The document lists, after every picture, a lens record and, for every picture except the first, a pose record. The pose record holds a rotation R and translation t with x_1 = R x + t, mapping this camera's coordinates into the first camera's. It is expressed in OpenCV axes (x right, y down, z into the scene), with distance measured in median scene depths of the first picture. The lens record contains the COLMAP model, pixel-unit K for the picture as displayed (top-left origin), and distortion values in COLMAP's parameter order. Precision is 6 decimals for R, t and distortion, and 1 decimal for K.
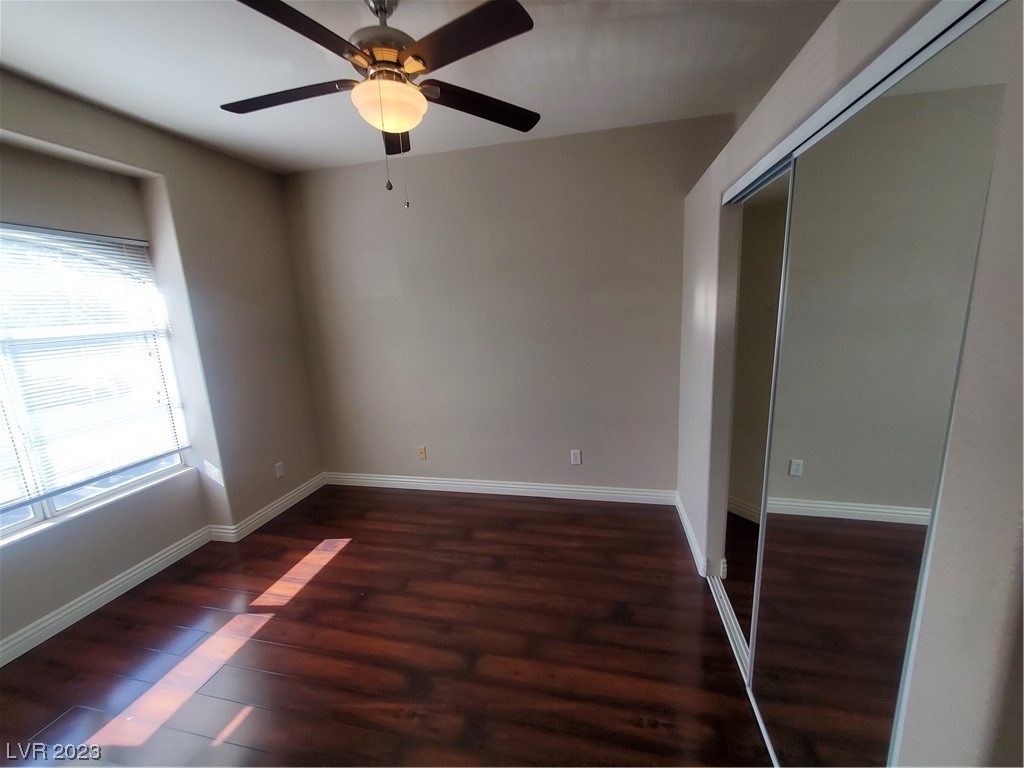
lens RADIAL K [[405.4, 0, 511.3], [0, 405.4, 381.7], [0, 0, 1]] dist [-0.000781, -0.000796]
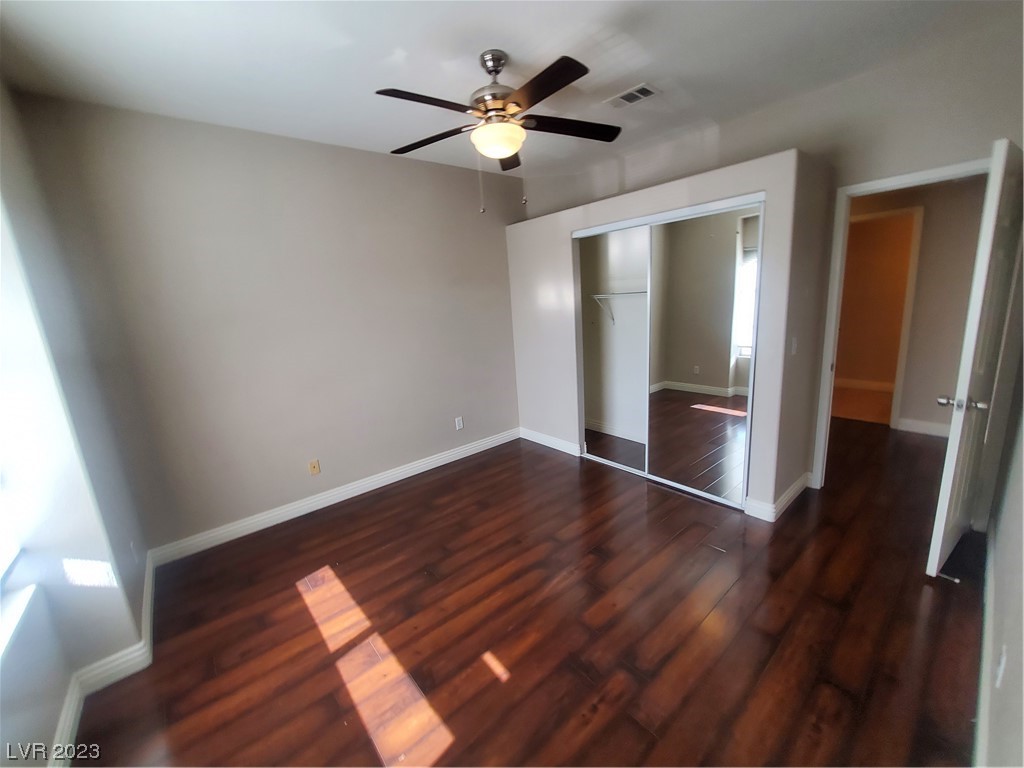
lens RADIAL K [[405.4, 0, 509.3], [0, 405.4, 382.6], [0, 0, 1]] dist [-0.000781, -0.000796]
pose [[0.604028, -0.157227, 0.781300, -0.834308], [0.182708, 0.981555, 0.056273, 0.028269], [-0.775737, 0.108759, 0.621614, 0.126378]]
